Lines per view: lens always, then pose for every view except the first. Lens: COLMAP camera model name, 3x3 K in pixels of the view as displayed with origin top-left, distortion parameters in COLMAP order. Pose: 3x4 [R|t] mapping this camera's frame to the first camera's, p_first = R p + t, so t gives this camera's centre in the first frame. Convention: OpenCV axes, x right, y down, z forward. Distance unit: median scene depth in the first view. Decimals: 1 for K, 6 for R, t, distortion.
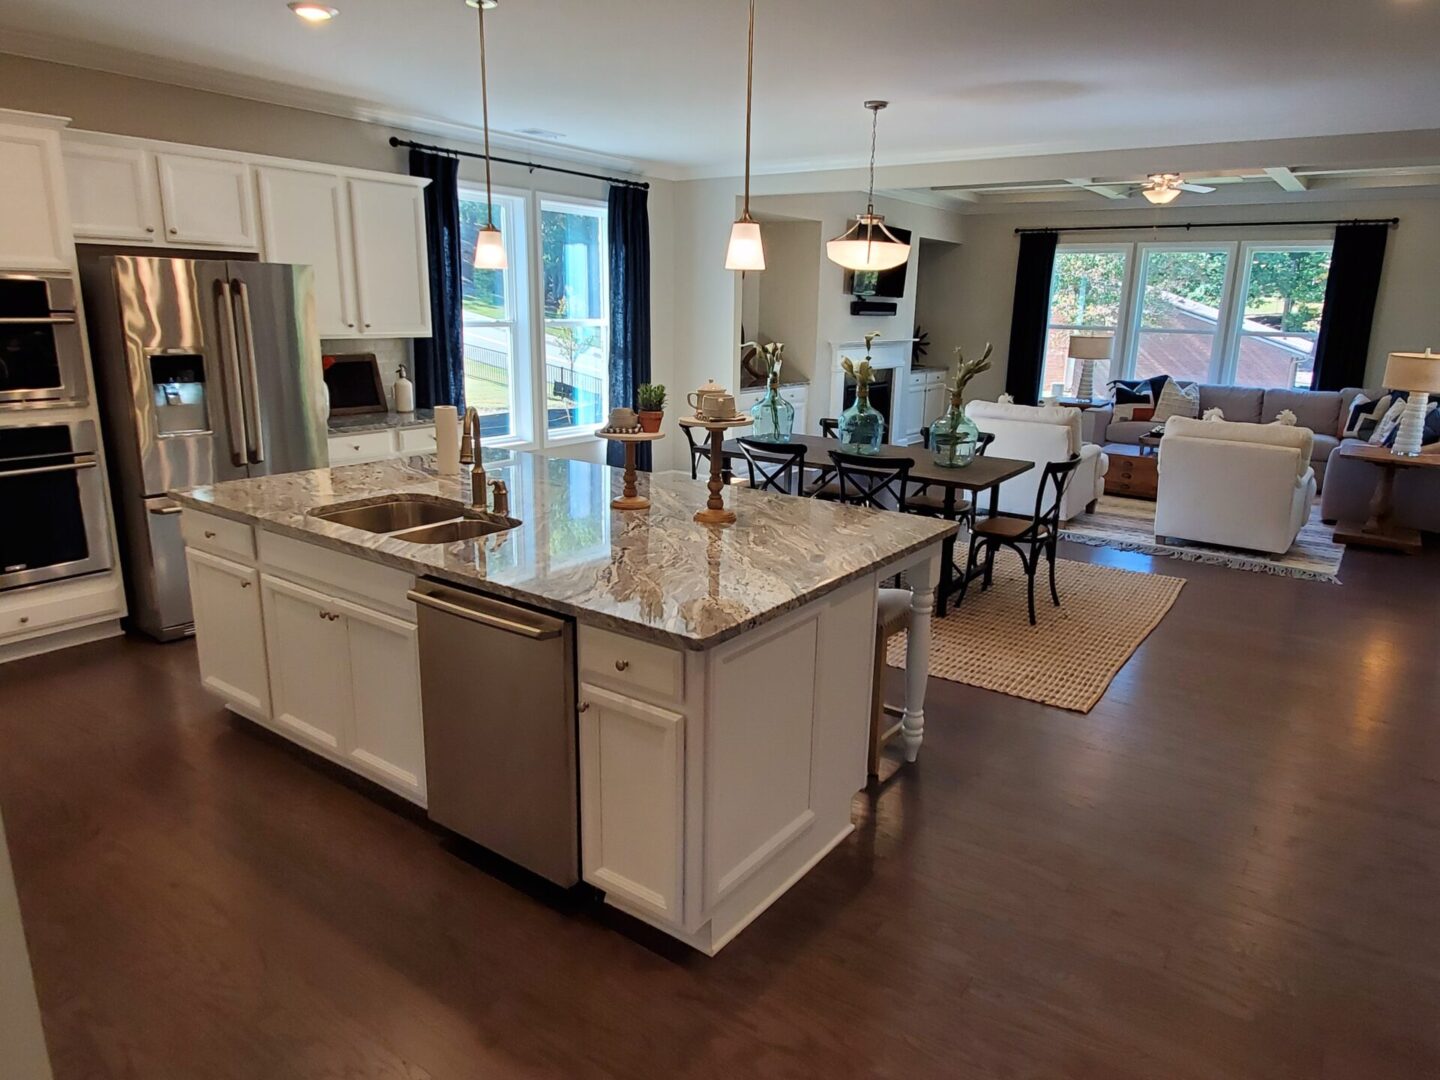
lens RADIAL K [[928.3, 0, 720.5], [0, 928.3, 538.9], [0, 0, 1]] dist [-0.004379, -0.001728]
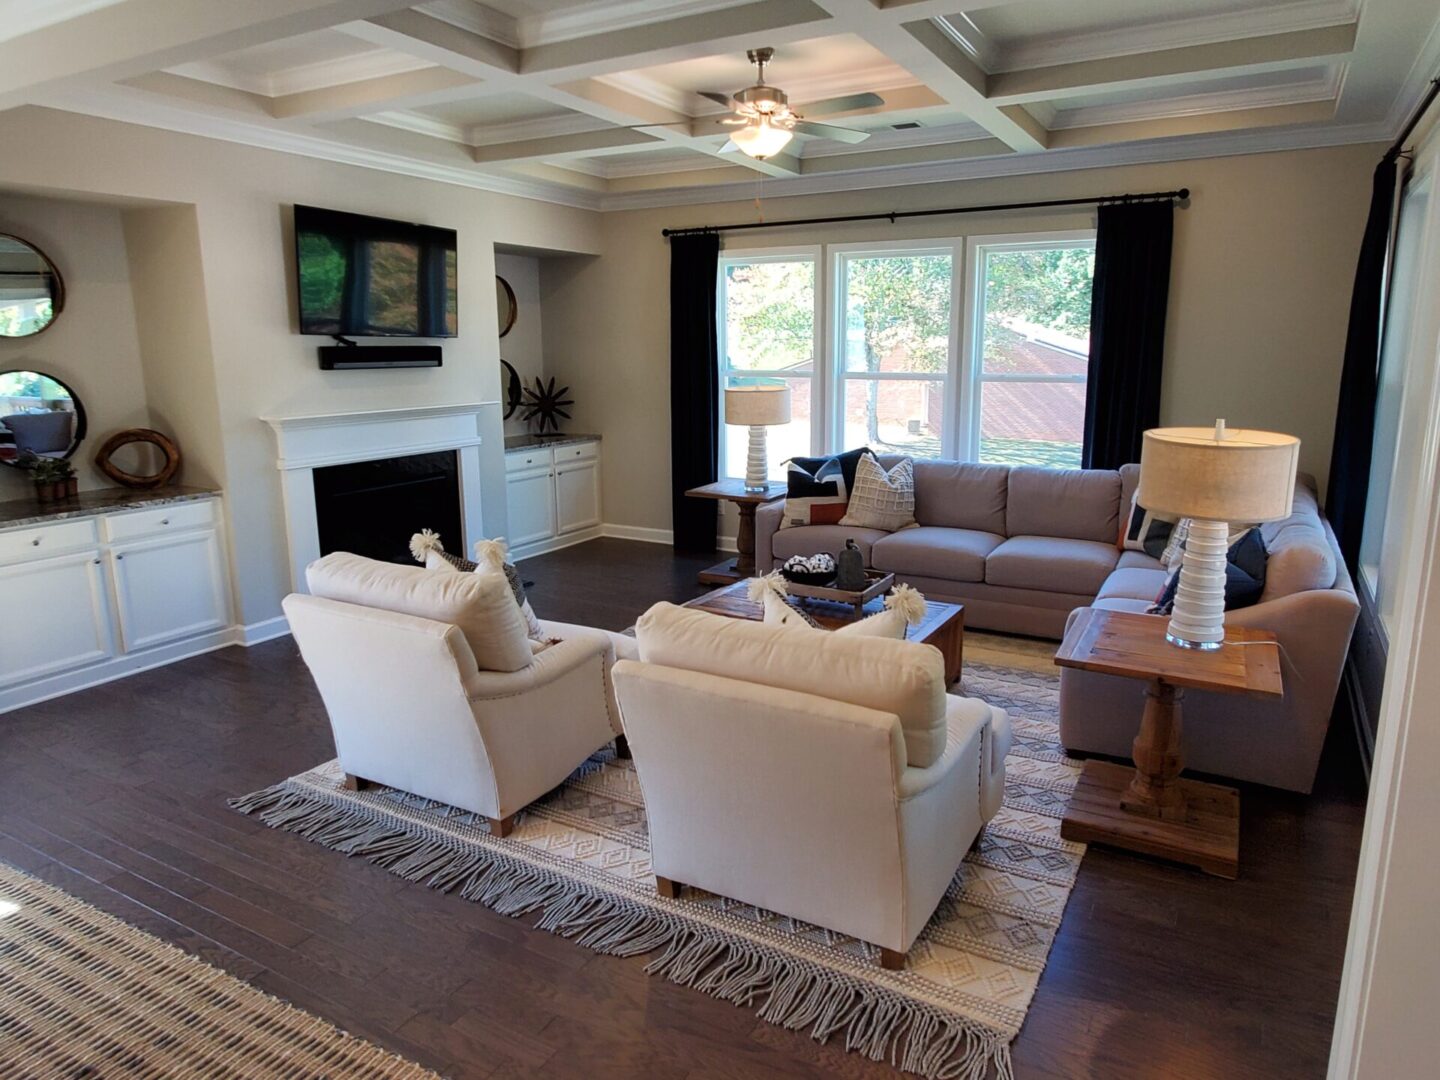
lens RADIAL K [[928.3, 0, 723.8], [0, 928.3, 536.7], [0, 0, 1]] dist [-0.004379, -0.001728]
pose [[0.993810, -0.047501, 0.100430, 0.323515], [0.051689, 0.997881, -0.039516, -0.097894], [-0.098340, 0.044462, 0.994159, 0.390711]]
